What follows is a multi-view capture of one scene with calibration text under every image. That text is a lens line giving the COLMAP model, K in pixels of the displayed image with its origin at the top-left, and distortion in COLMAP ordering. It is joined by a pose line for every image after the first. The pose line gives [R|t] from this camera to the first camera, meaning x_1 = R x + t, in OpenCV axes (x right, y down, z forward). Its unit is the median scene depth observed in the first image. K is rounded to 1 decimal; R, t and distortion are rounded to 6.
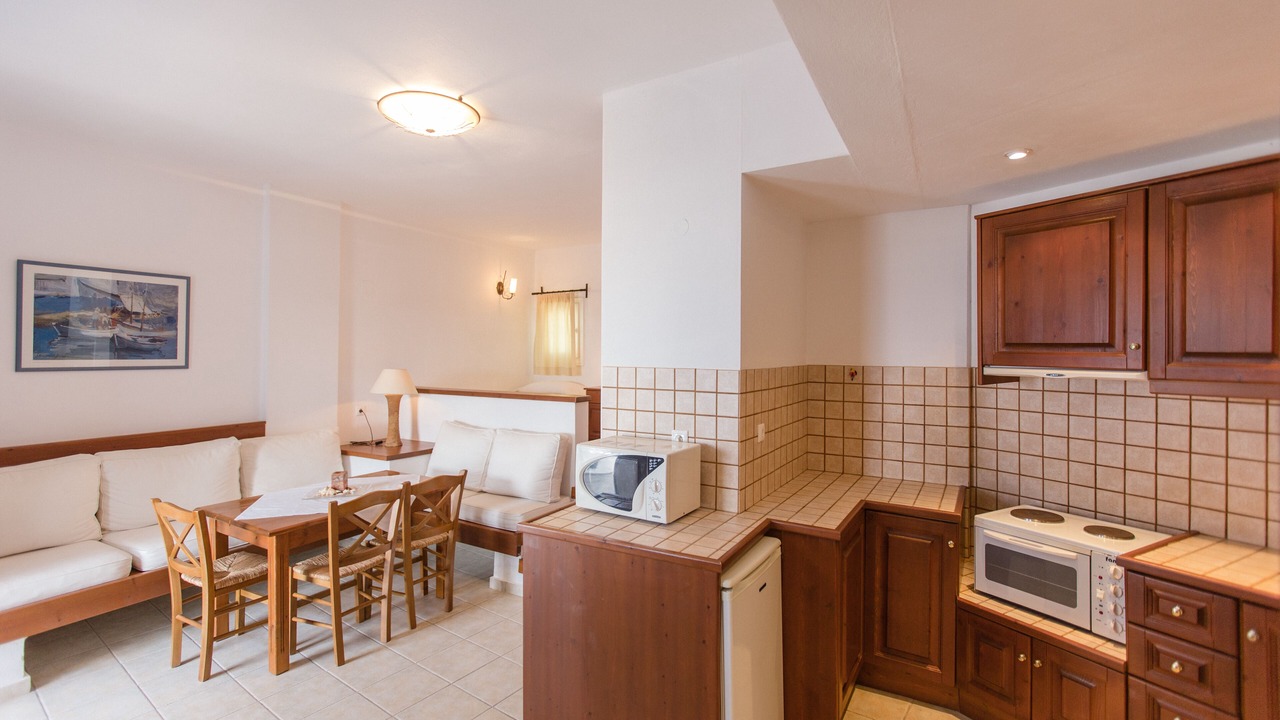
lens RADIAL K [[574.1, 0, 640.0], [0, 574.1, 360.0], [0, 0, 1]] dist [-0.001539, -0.000778]
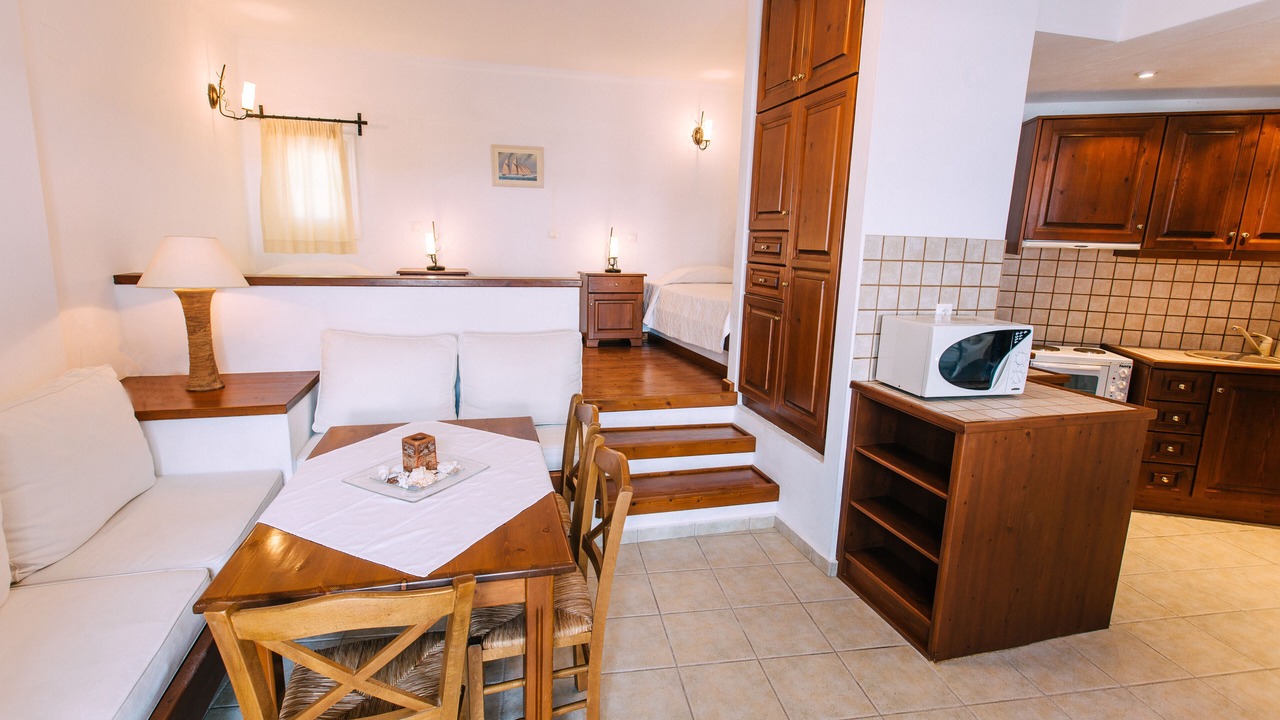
lens RADIAL K [[596.2, 0, 640.0], [0, 596.2, 360.0], [0, 0, 1]] dist [0.004219, 0.000622]
pose [[0.697671, -0.128098, 0.704874, -1.099415], [-0.011545, 0.981747, 0.189842, 0.034239], [-0.716326, -0.140585, 0.683457, 0.735956]]
